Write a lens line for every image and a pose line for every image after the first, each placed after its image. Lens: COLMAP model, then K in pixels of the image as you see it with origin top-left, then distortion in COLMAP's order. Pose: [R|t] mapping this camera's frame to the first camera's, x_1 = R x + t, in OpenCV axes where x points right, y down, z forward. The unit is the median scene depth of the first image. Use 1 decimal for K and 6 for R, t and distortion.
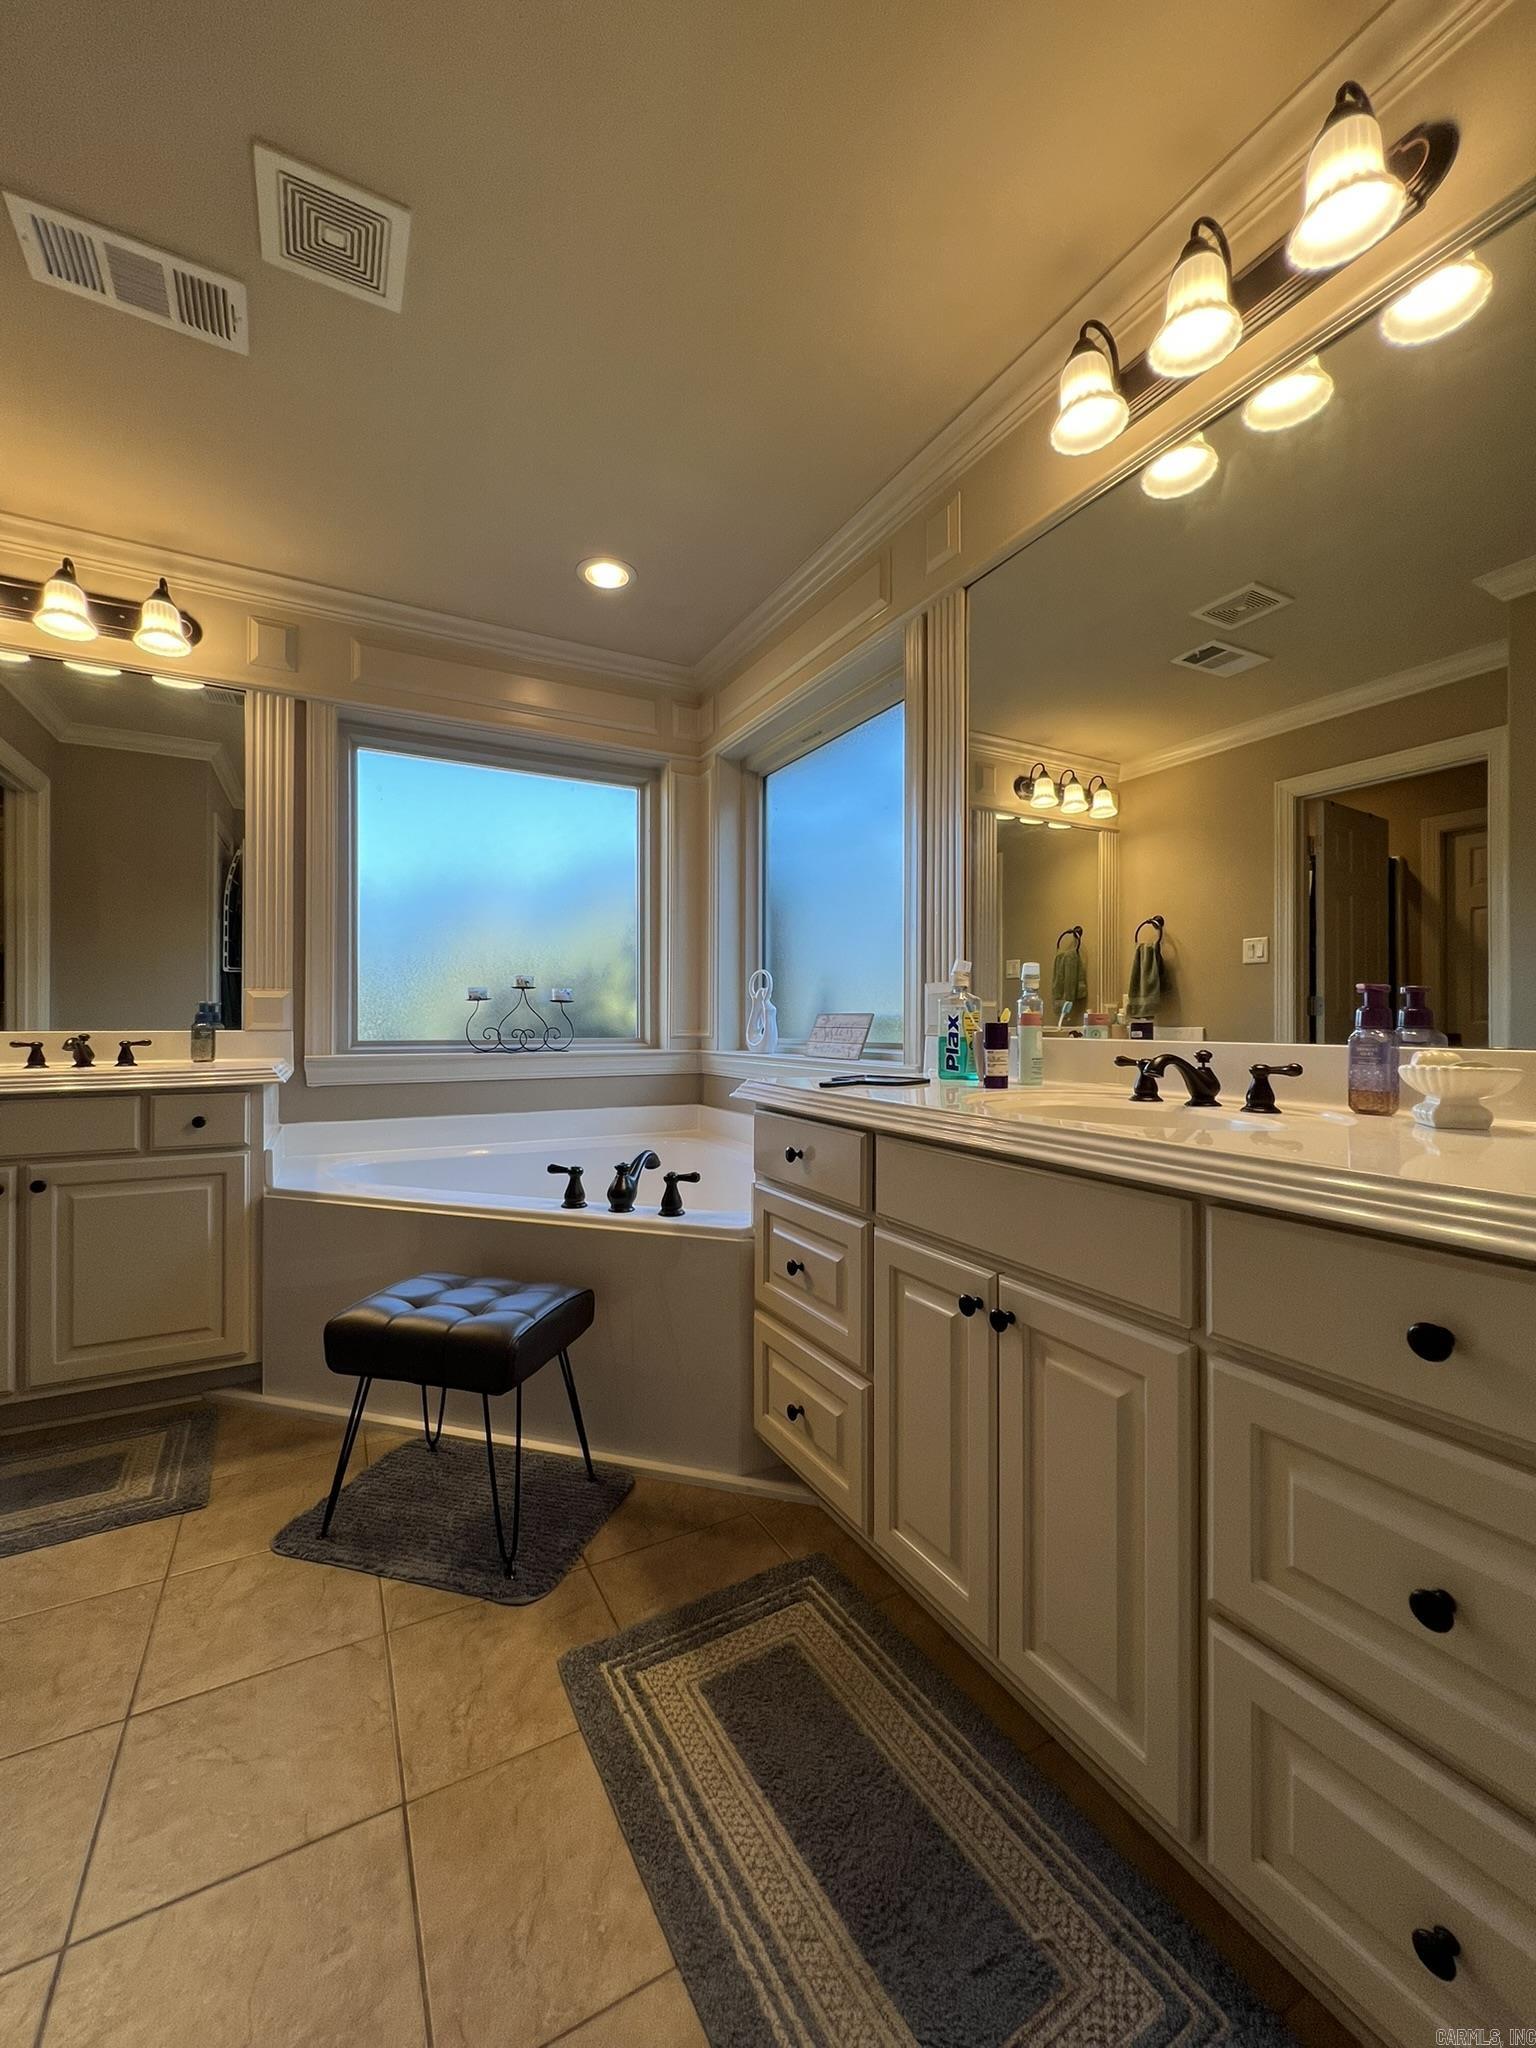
lens RADIAL K [[818.0, 0, 771.4], [0, 818.0, 1024.4], [0, 0, 1]] dist [-0.004064, 0.001513]
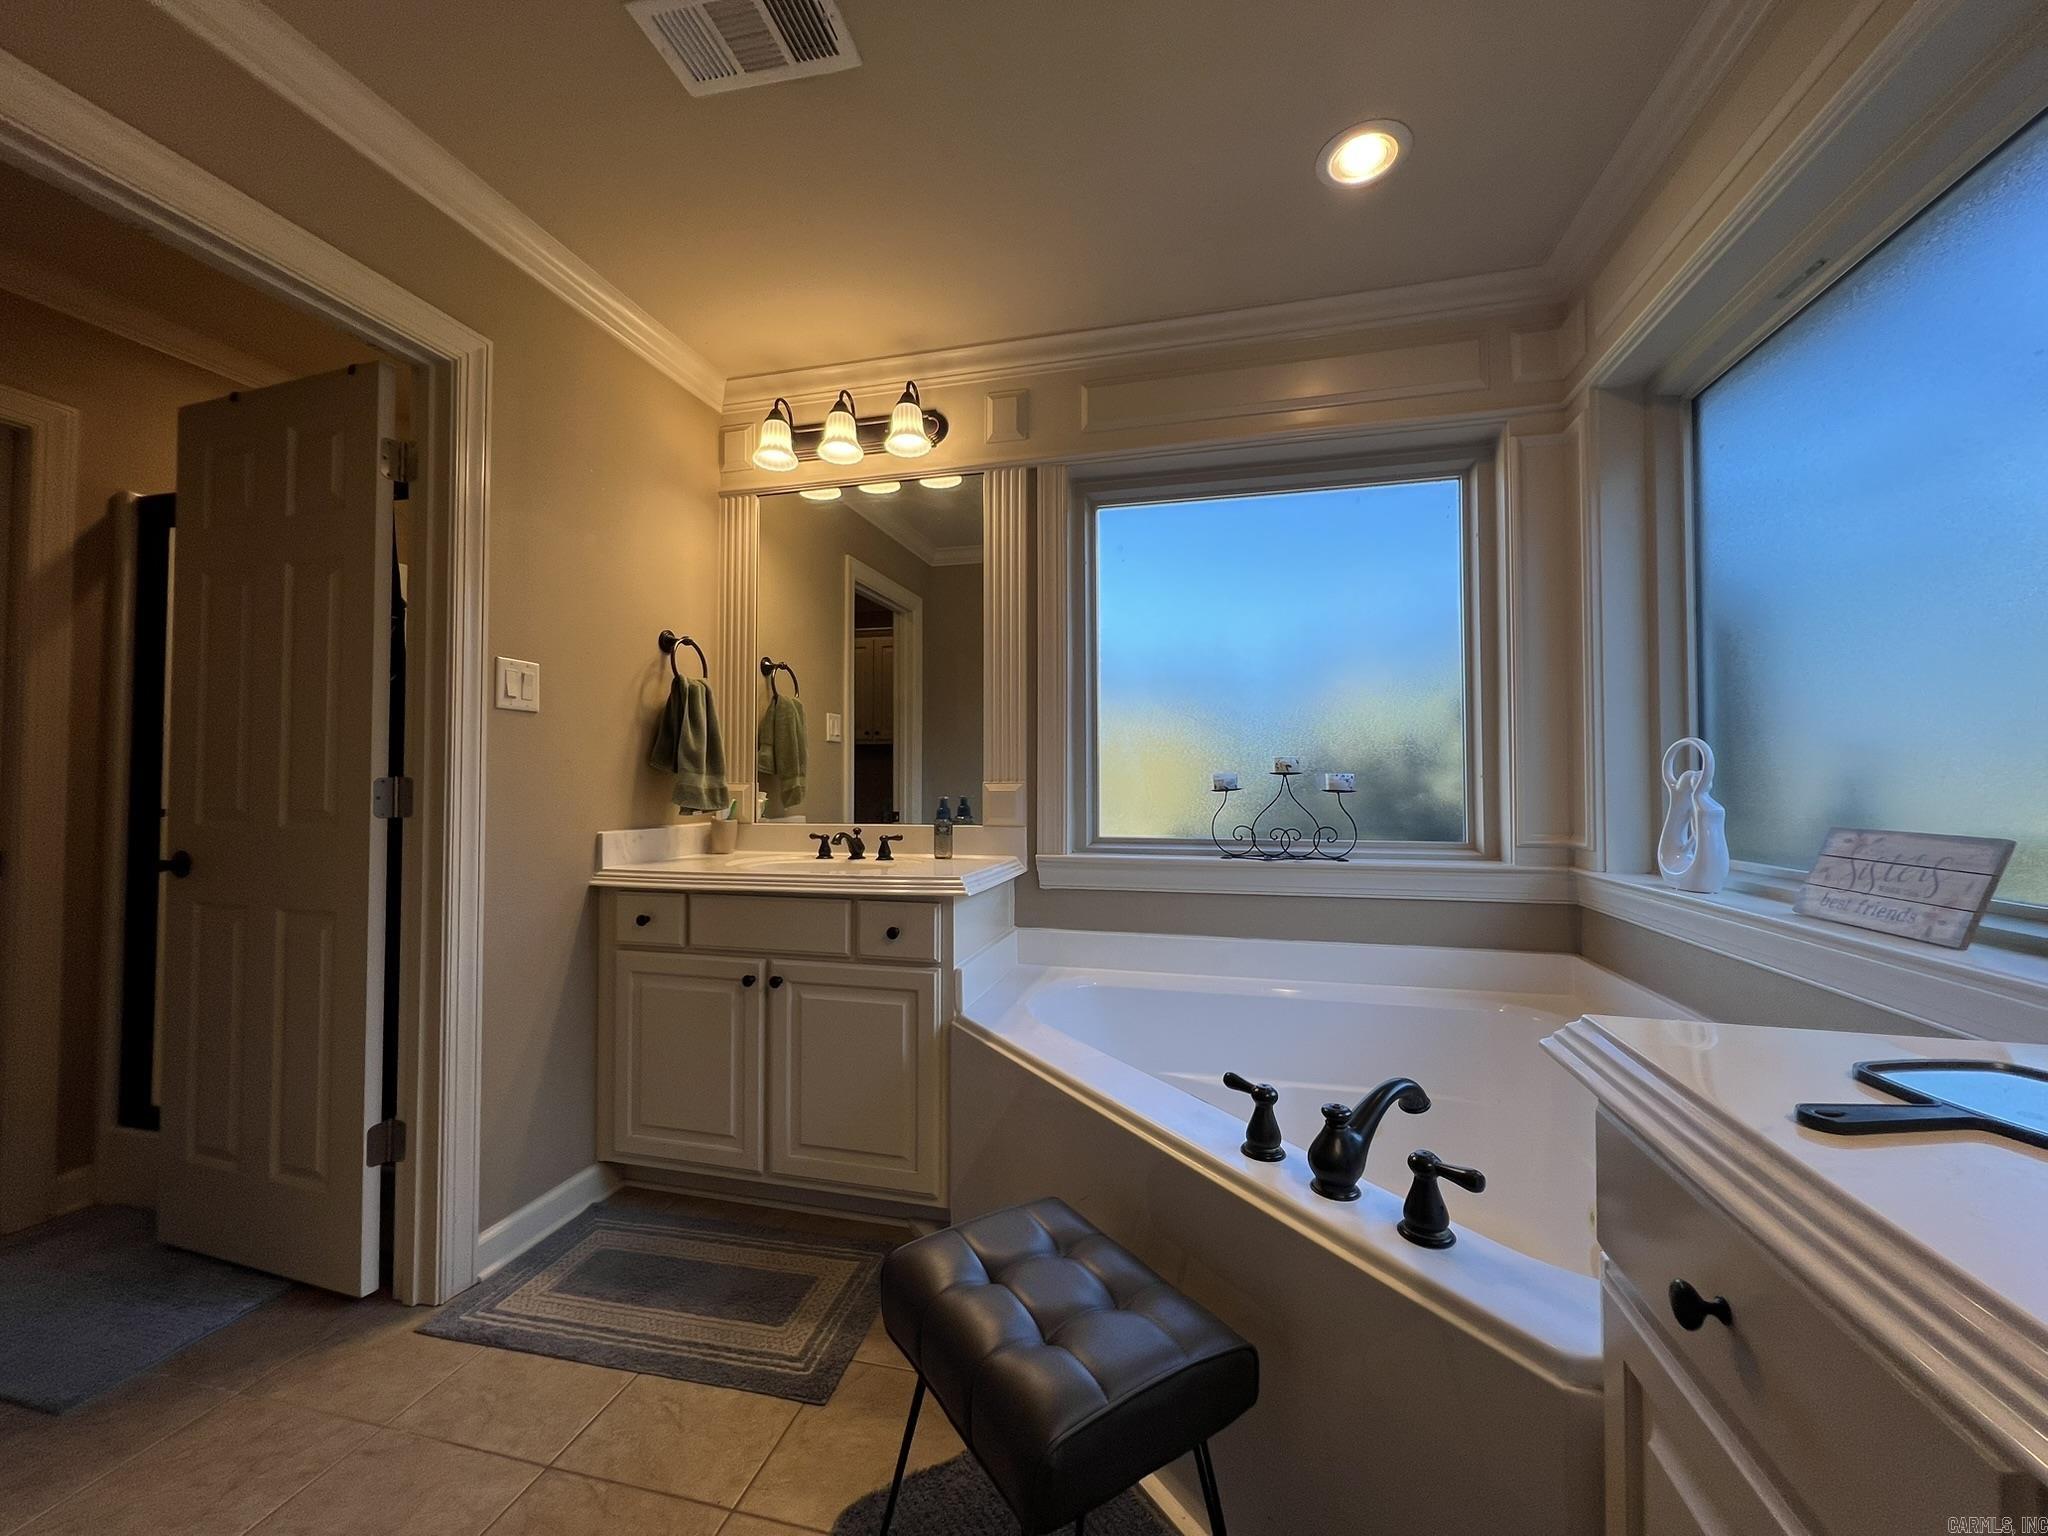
lens RADIAL K [[818.0, 0, 1015.2], [0, 818.0, 764.8], [0, 0, 1]] dist [-0.004064, 0.001513]
pose [[0.733114, -0.017854, -0.679871, 0.032726], [-0.000264, 0.999648, -0.026536, -0.039126], [0.680105, 0.019633, 0.732851, 0.328316]]
